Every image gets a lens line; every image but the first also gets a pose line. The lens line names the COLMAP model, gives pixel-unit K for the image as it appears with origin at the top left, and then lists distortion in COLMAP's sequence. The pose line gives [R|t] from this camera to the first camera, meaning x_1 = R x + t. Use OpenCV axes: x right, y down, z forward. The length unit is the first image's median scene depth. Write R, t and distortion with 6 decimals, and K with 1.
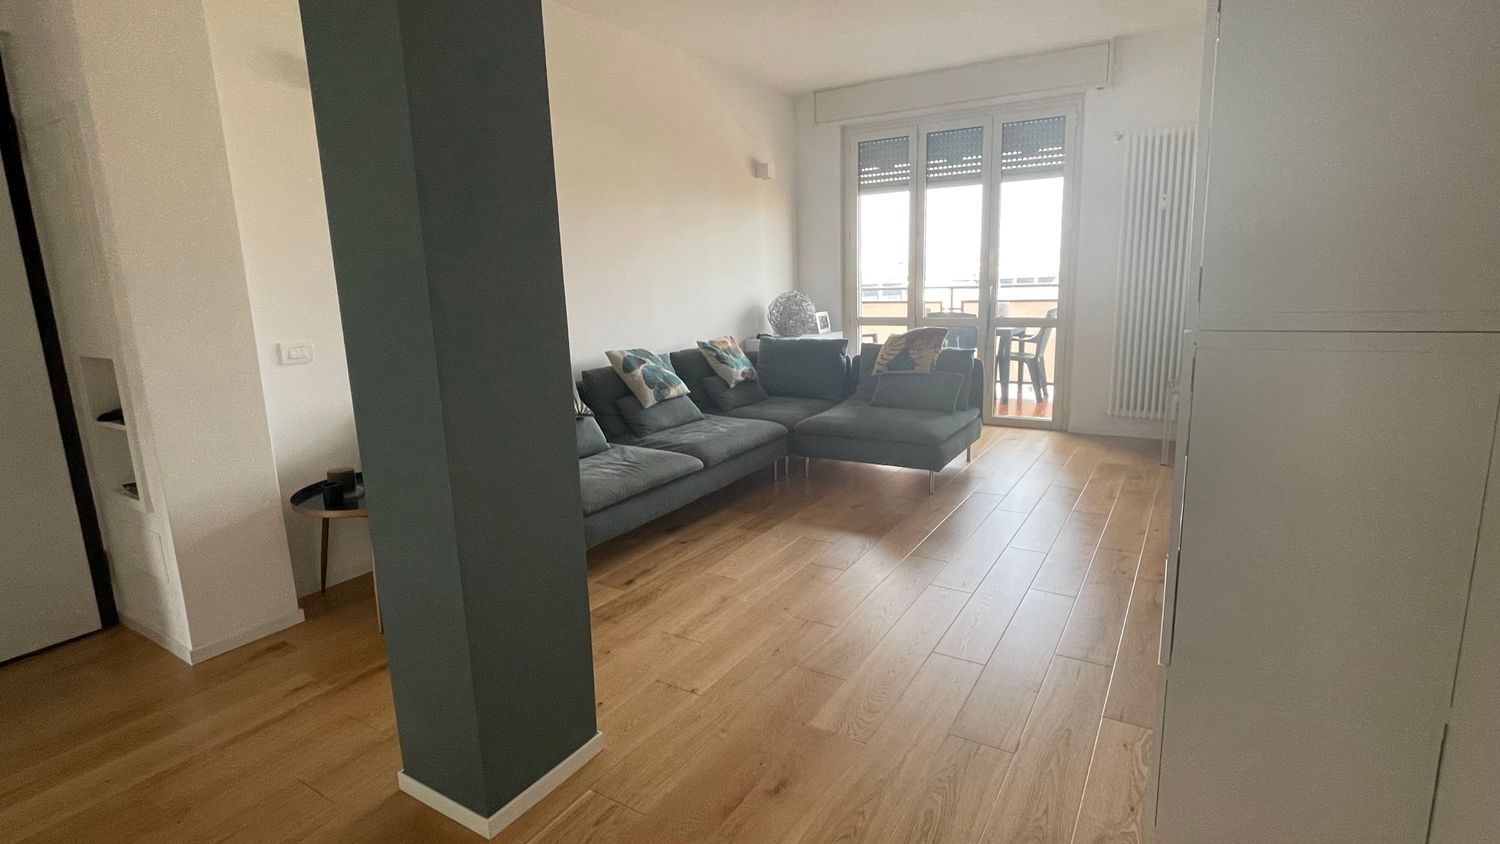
lens RADIAL K [[733.6, 0, 744.4], [0, 733.6, 412.0], [0, 0, 1]] dist [-0.003619, 0.000832]
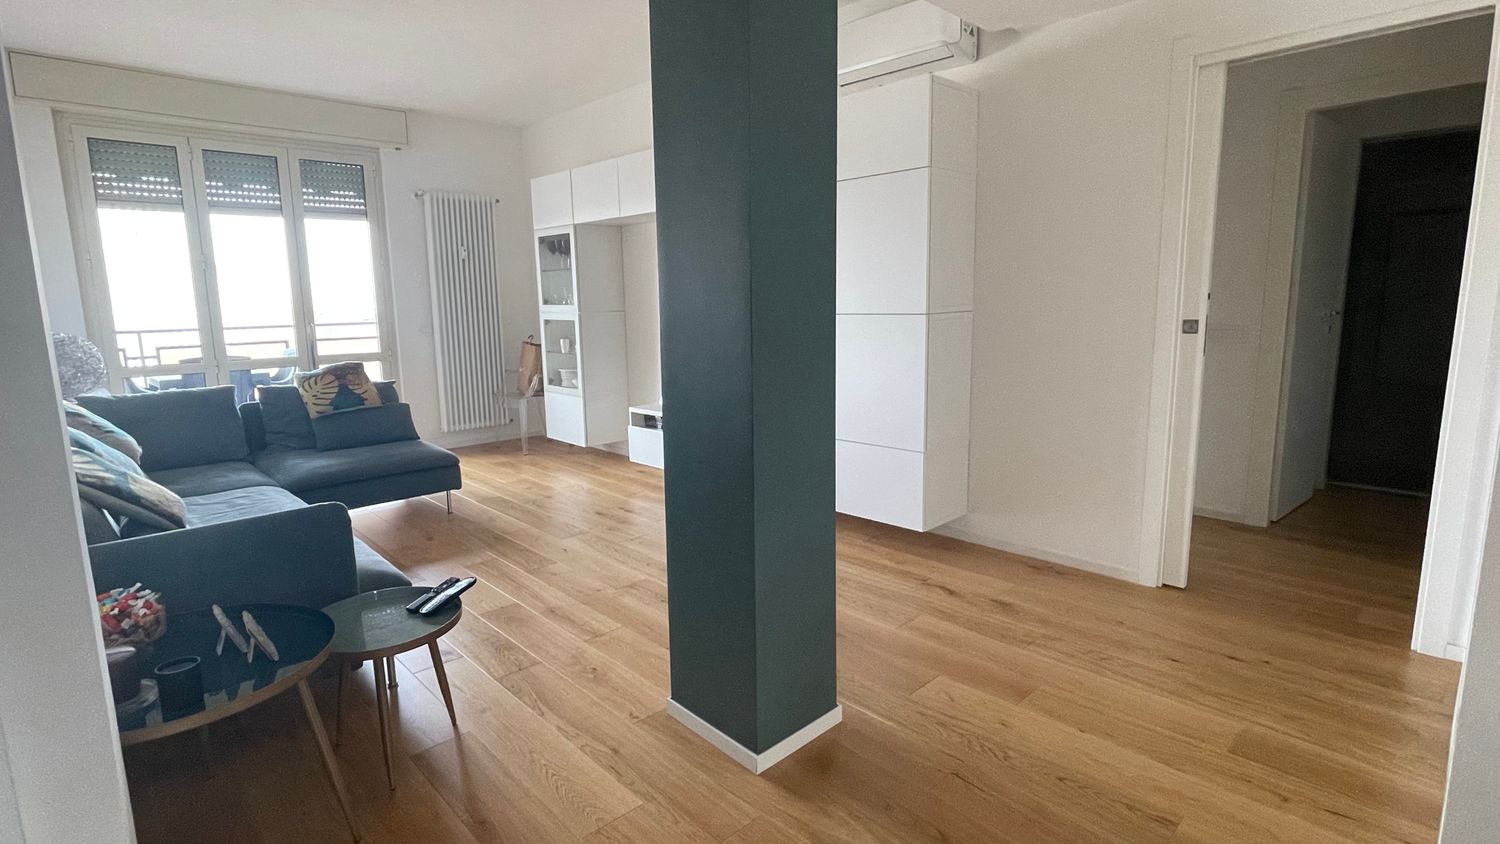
lens RADIAL K [[733.6, 0, 741.1], [0, 733.6, 416.5], [0, 0, 1]] dist [-0.003619, 0.000832]
pose [[0.263579, -0.125501, 0.956439, -0.453490], [0.188918, 0.979016, 0.076401, -0.018463], [-0.945958, 0.160551, 0.281758, 0.211804]]
